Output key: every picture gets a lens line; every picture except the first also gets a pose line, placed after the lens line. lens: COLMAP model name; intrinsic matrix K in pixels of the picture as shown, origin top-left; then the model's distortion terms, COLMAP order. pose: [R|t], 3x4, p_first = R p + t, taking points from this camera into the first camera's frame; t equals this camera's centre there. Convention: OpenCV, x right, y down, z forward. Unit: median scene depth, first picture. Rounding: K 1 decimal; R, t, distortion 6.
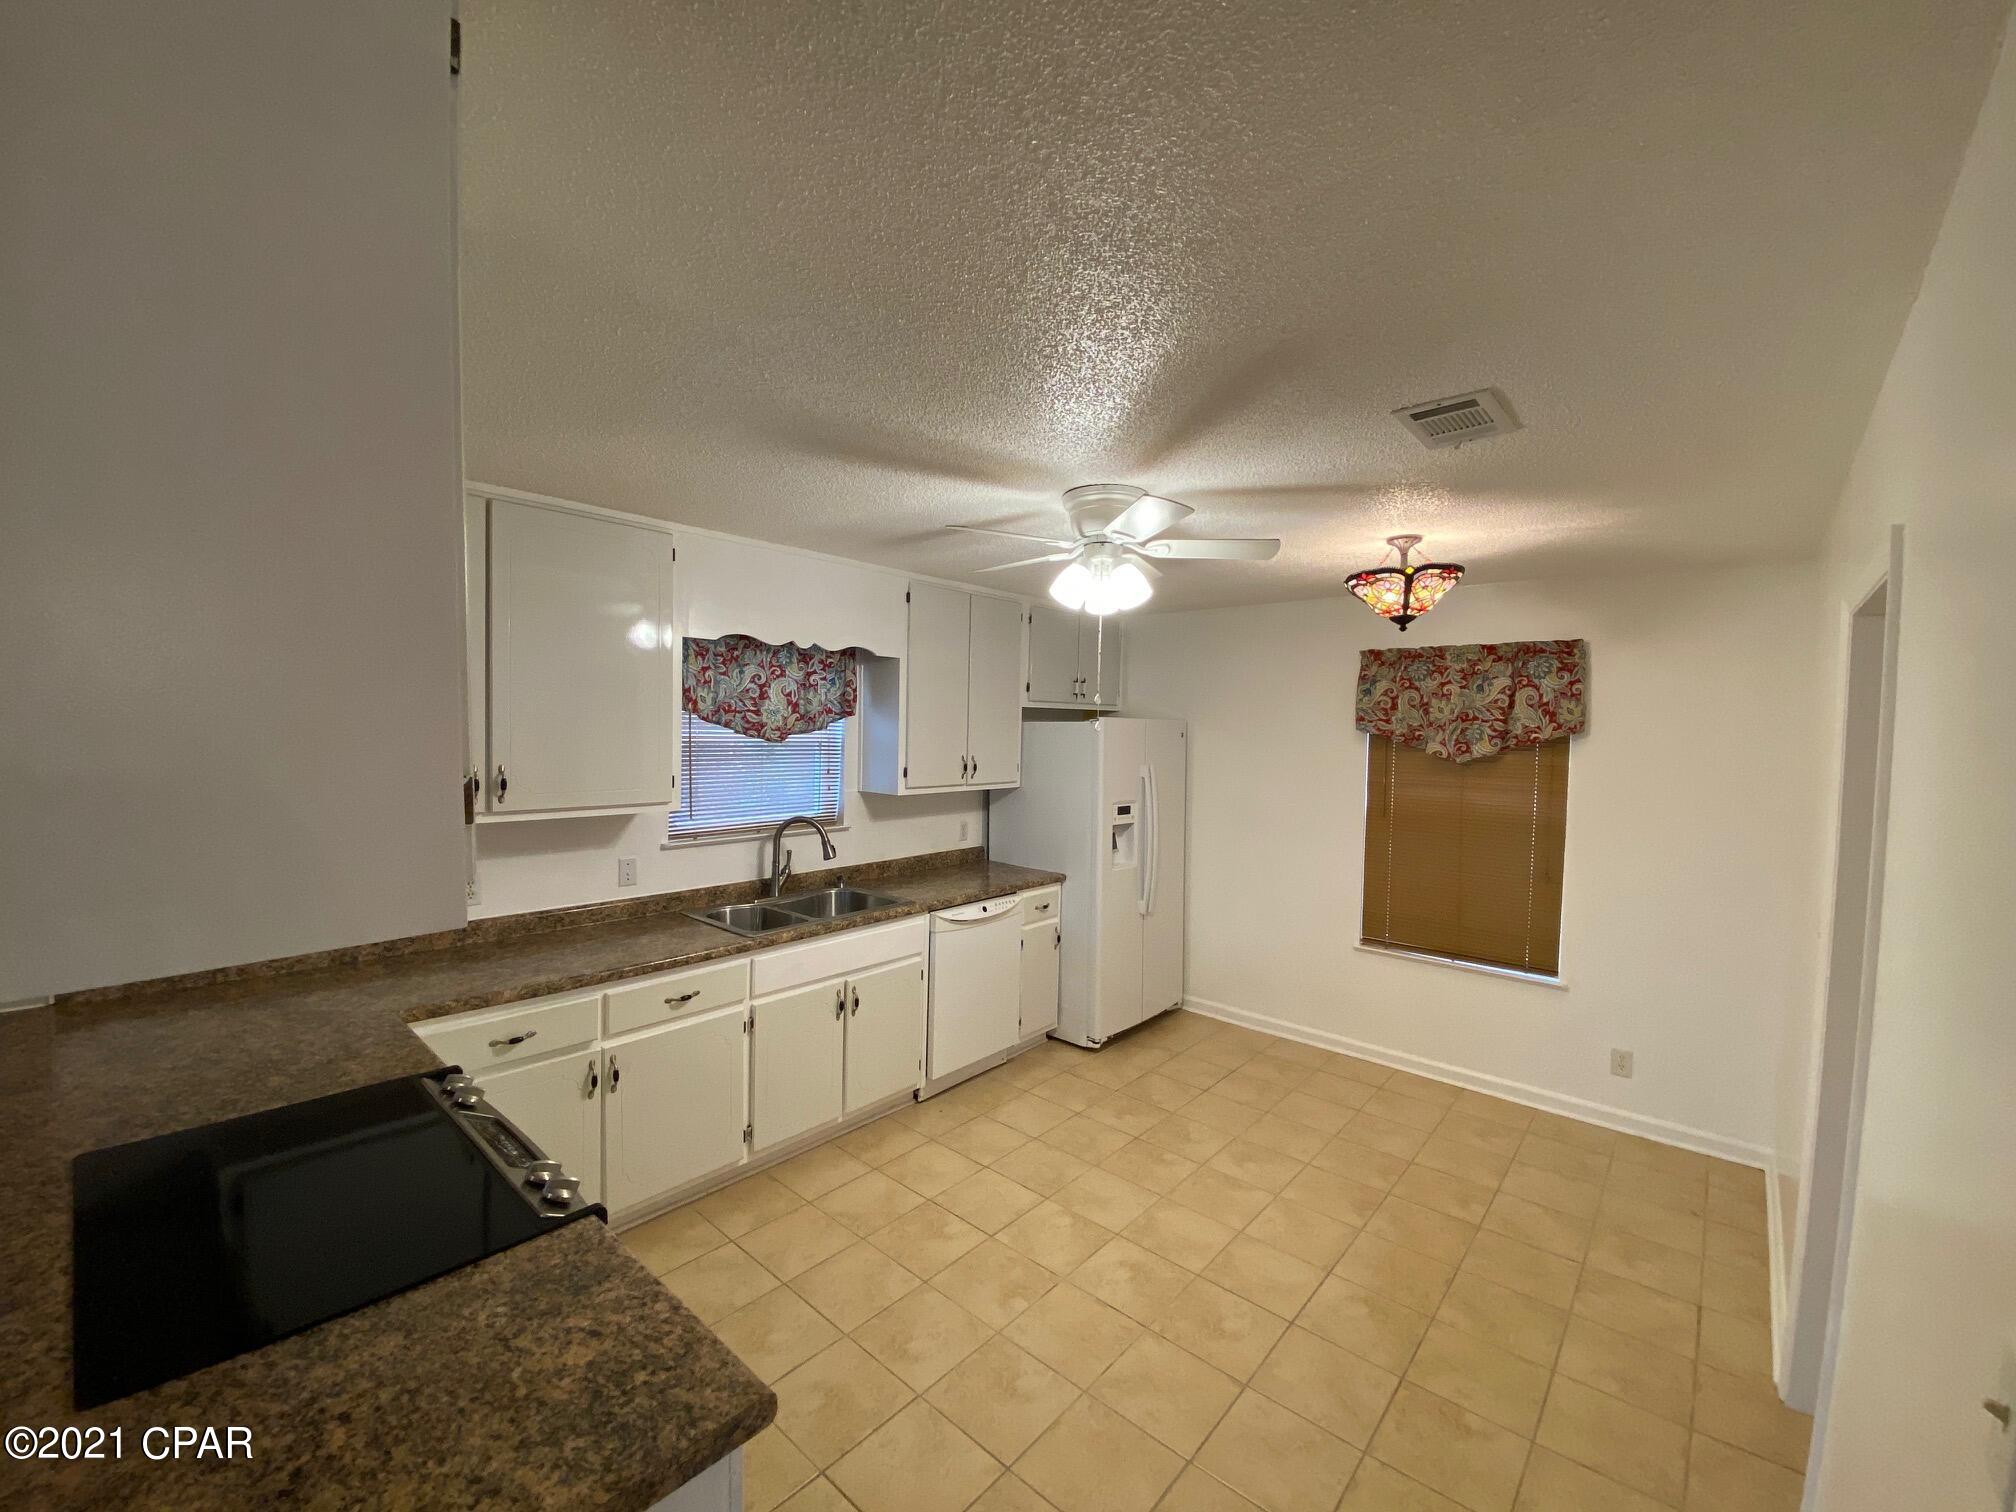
lens RADIAL K [[814.1, 0, 997.8], [0, 814.1, 756.5], [0, 0, 1]] dist [0.035696, -0.030401]
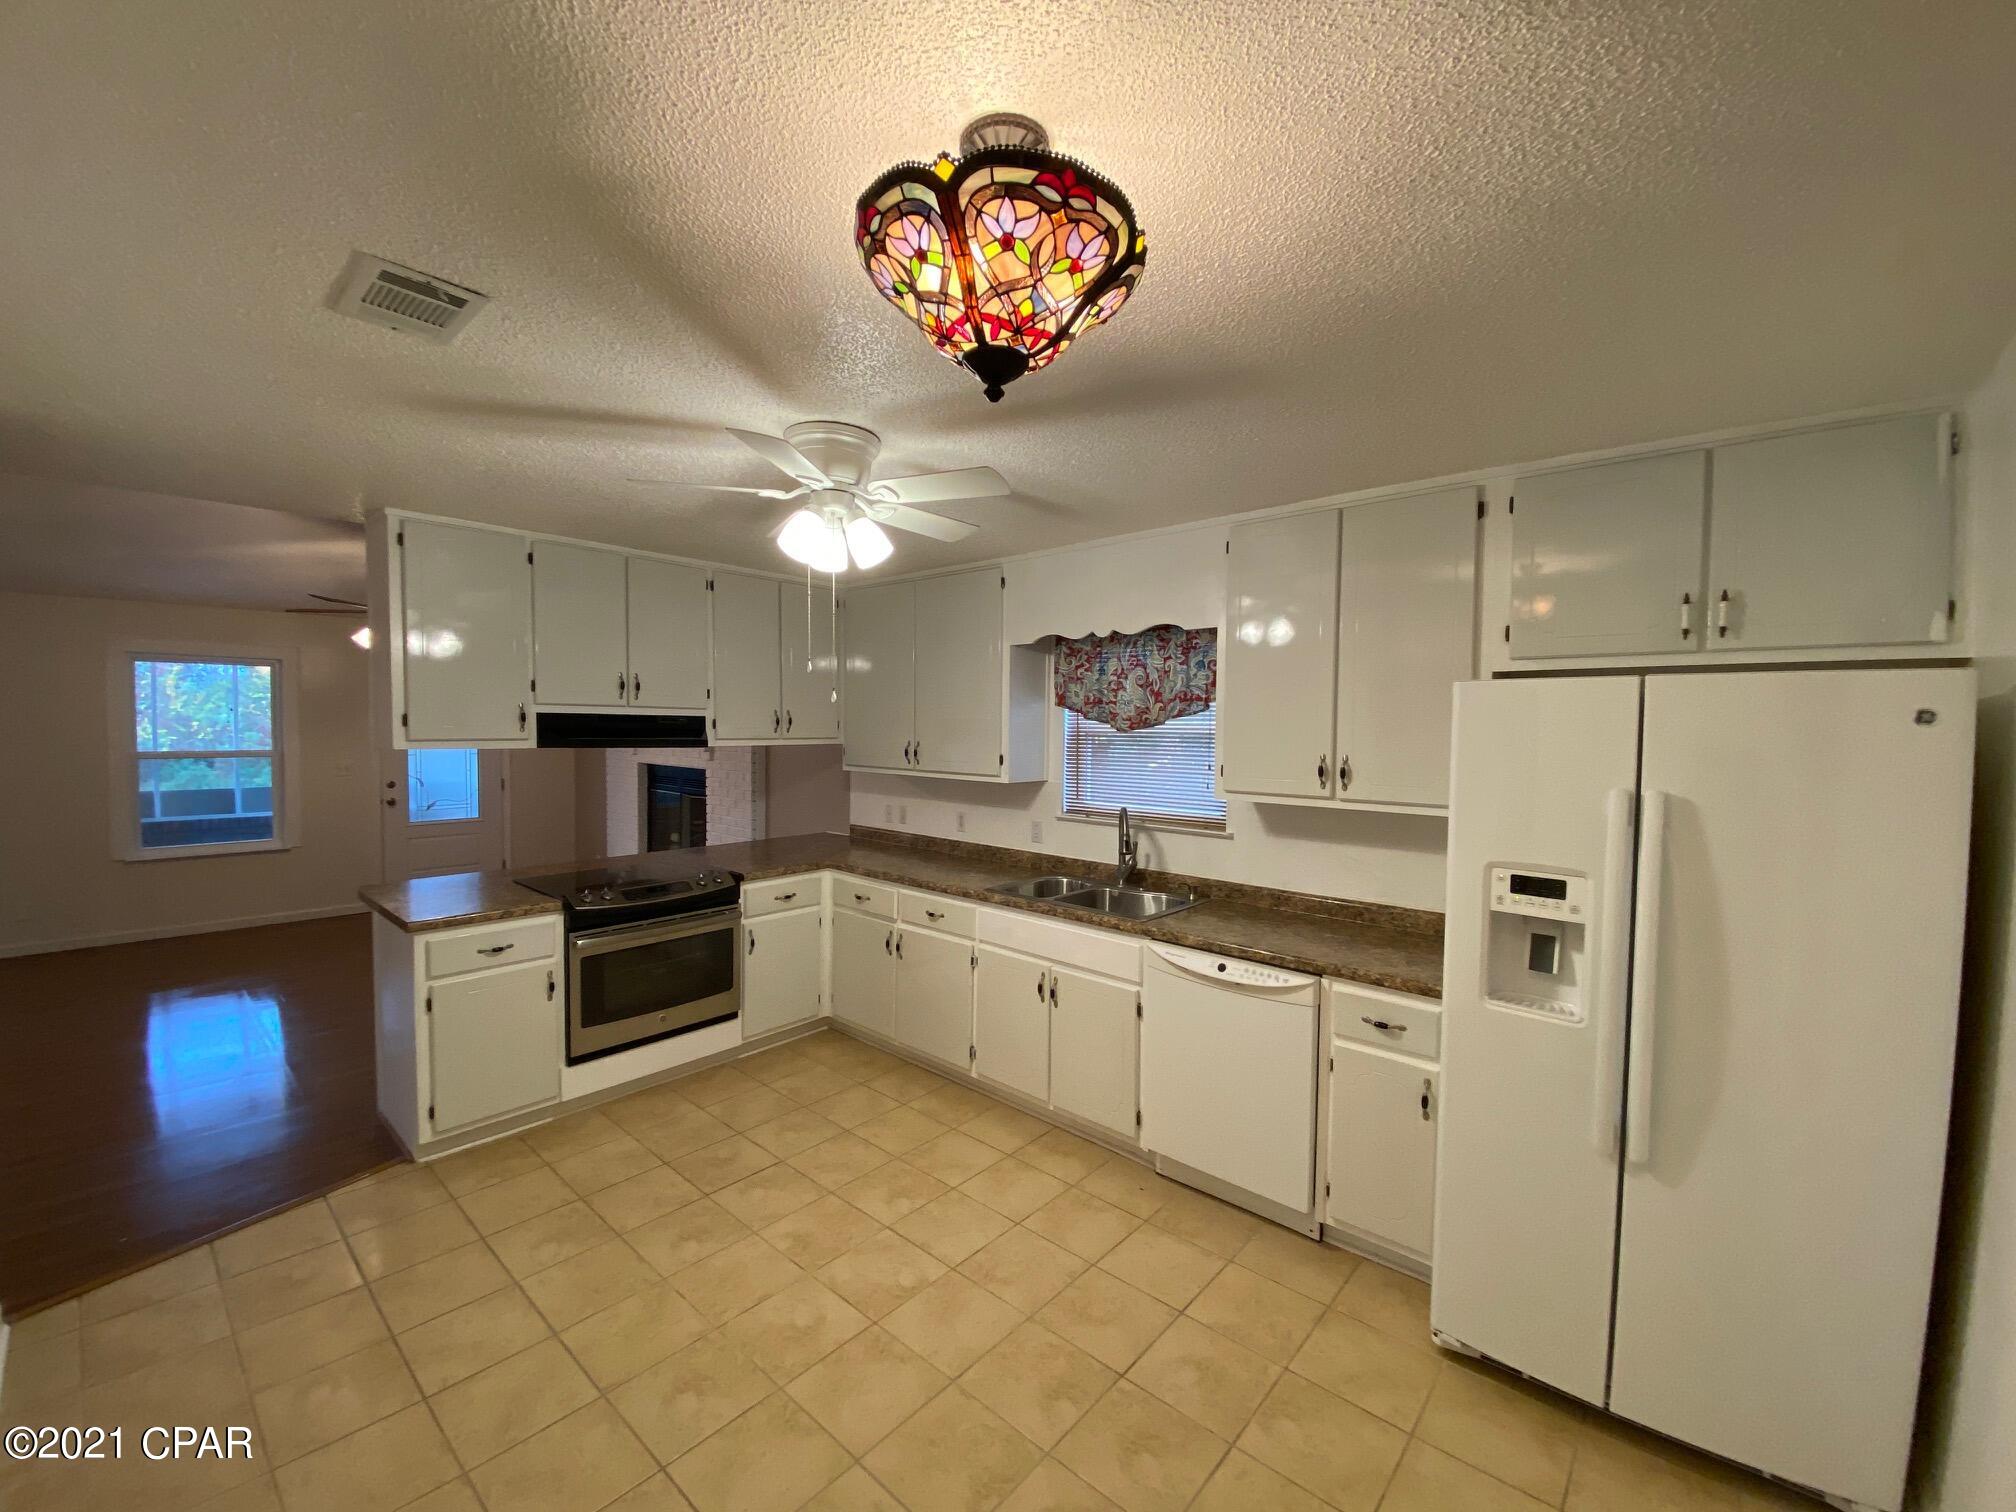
lens RADIAL K [[812.1, 0, 1007.9], [0, 812.1, 747.5], [0, 0, 1]] dist [0.001272, 0.000100]
pose [[0.008031, 0.018086, -0.999804, 0.713659], [-0.035847, 0.999199, 0.017787, -0.010944], [0.999325, 0.035697, 0.008673, 0.829327]]
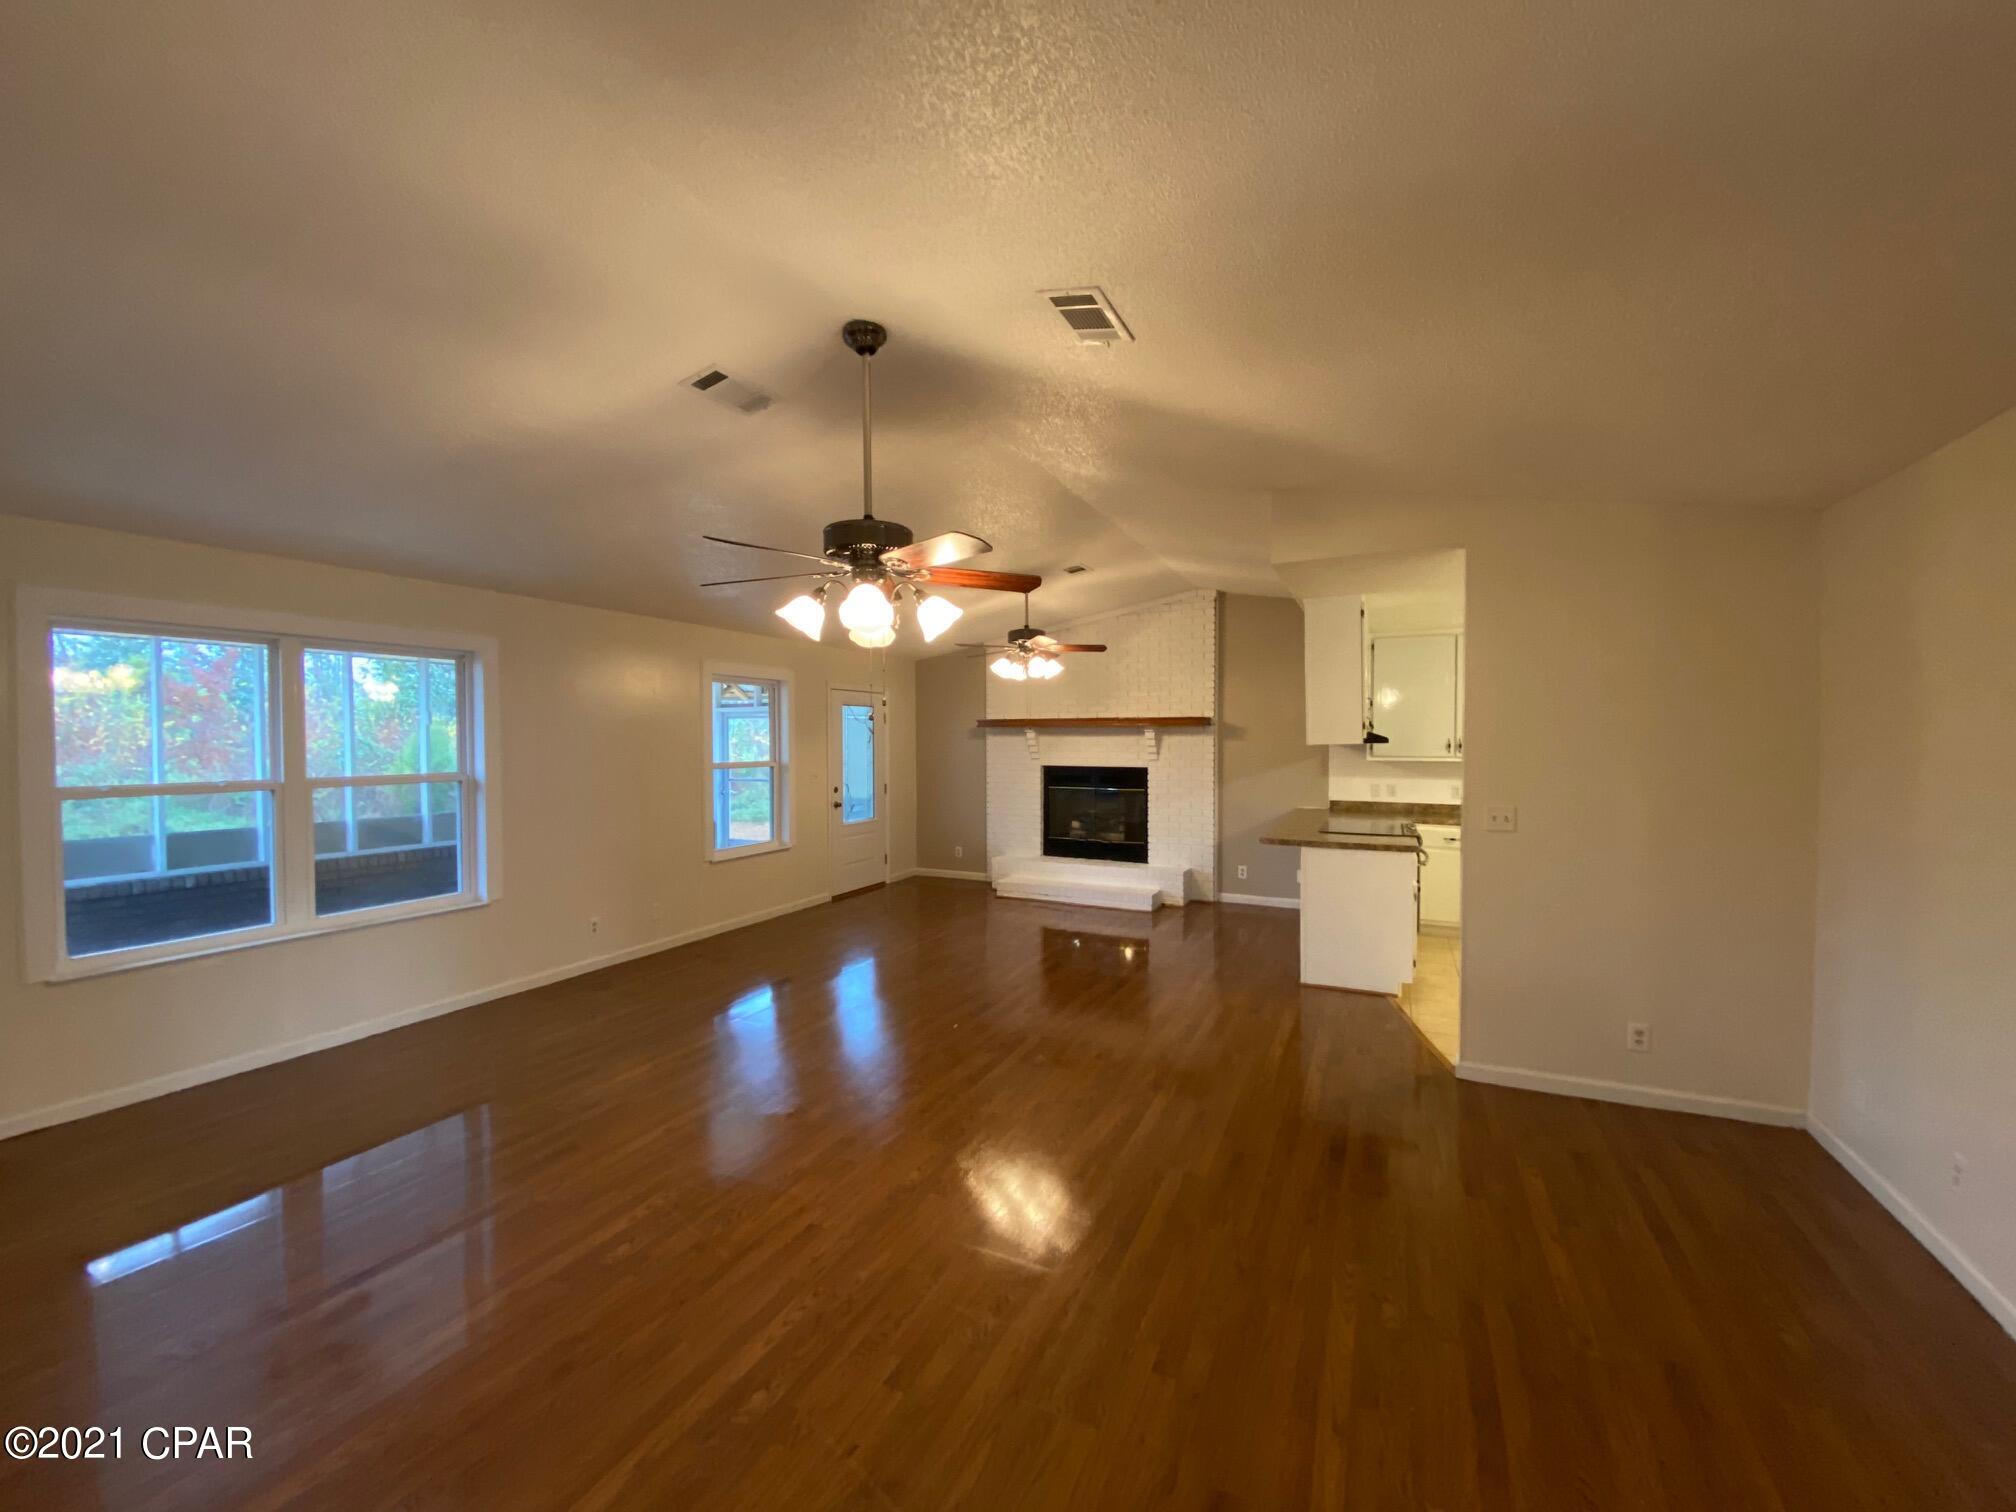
lens RADIAL K [[810.4, 0, 1005.4], [0, 810.4, 759.5], [0, 0, 1]] dist [0.033861, -0.030305]
pose [[0.276529, 0.005896, -0.960987, 1.001816], [-0.019807, 0.999804, 0.000435, 0.069738], [0.960801, 0.018914, 0.276592, -0.719506]]
